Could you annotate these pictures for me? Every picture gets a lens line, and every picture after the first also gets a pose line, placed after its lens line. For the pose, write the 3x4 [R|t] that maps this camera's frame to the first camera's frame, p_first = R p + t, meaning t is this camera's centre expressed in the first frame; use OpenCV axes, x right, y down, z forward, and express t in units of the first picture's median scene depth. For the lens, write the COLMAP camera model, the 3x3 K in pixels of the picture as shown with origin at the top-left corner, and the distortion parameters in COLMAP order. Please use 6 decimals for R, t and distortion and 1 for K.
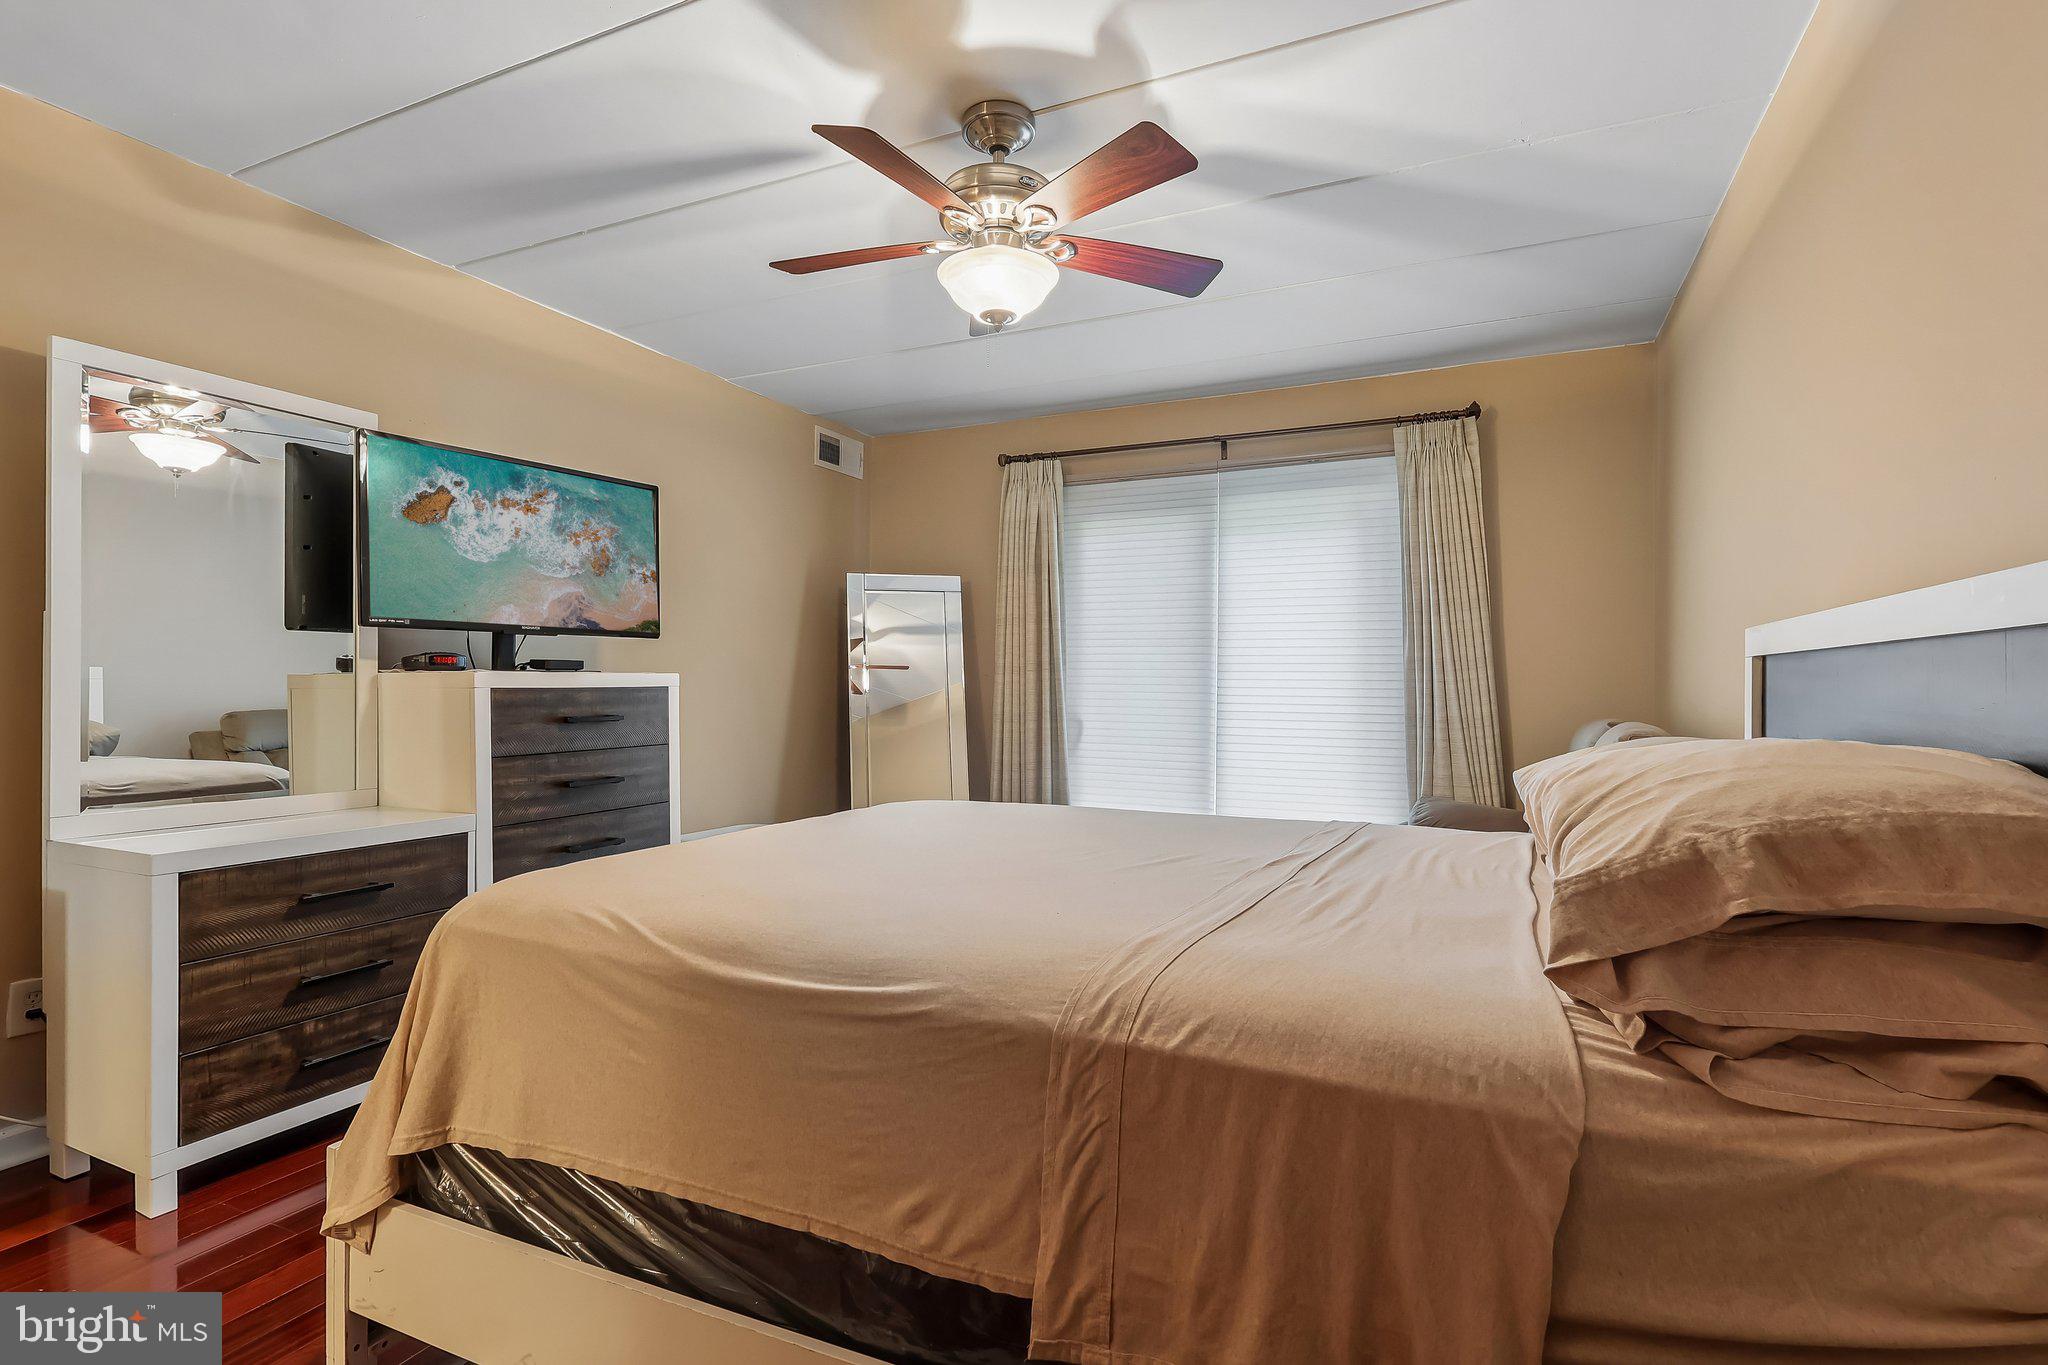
lens RADIAL K [[946.6, 0, 1020.2], [0, 946.6, 683.0], [0, 0, 1]] dist [-0.003333, 0.001110]
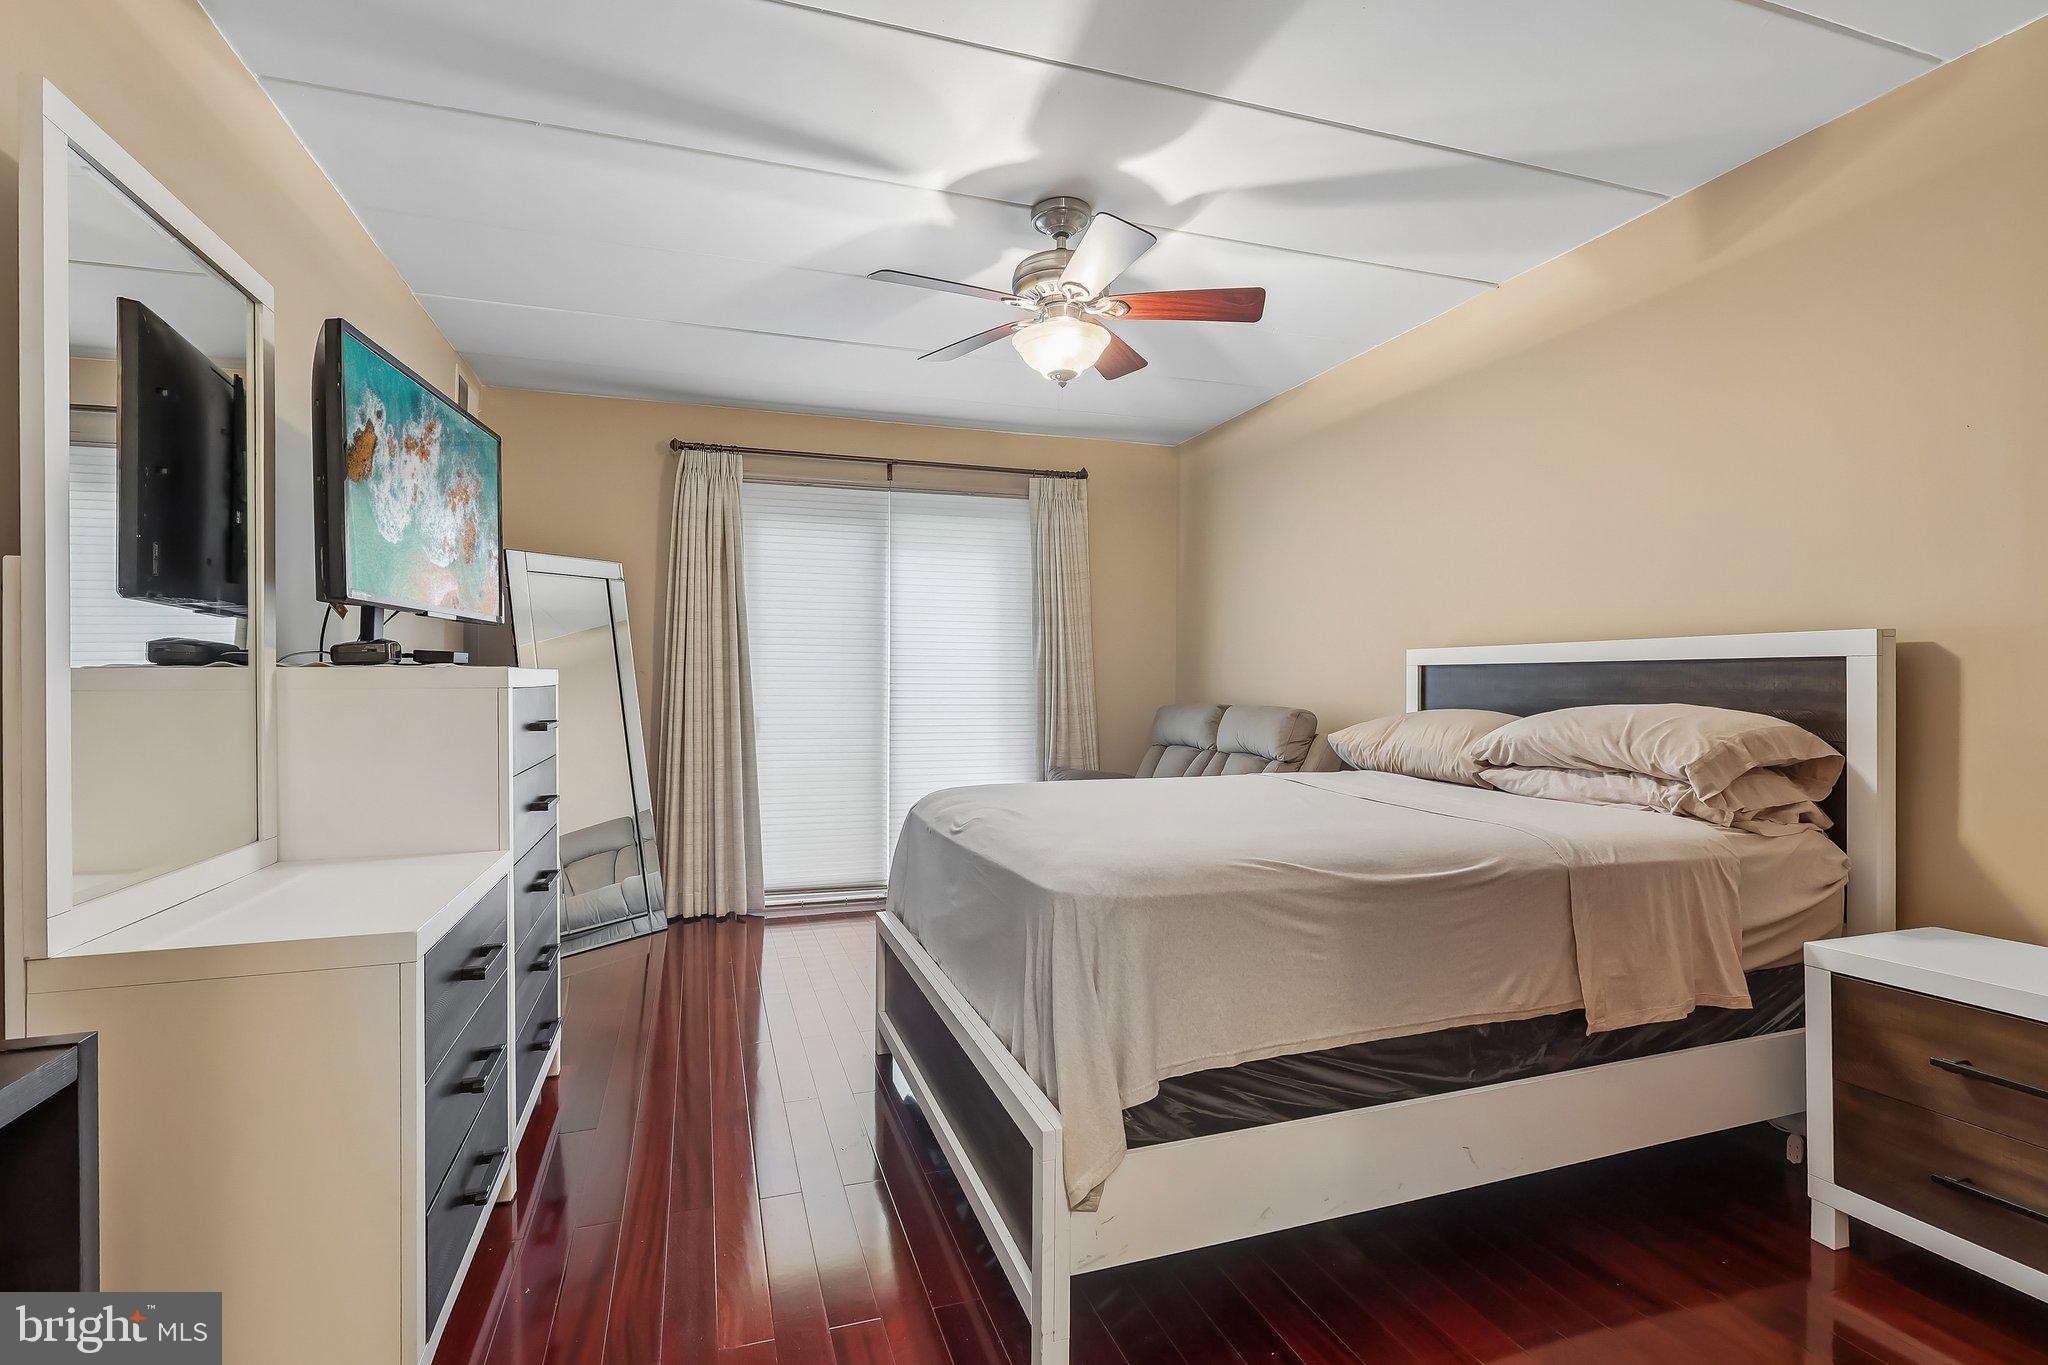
lens RADIAL K [[946.6, 0, 1014.2], [0, 946.6, 678.7], [0, 0, 1]] dist [-0.003333, 0.001110]
pose [[0.734419, -0.000510, 0.678696, -0.670641], [0.000796, 1.000000, -0.000110, -0.001760], [-0.678695, 0.000621, 0.734420, 0.121178]]
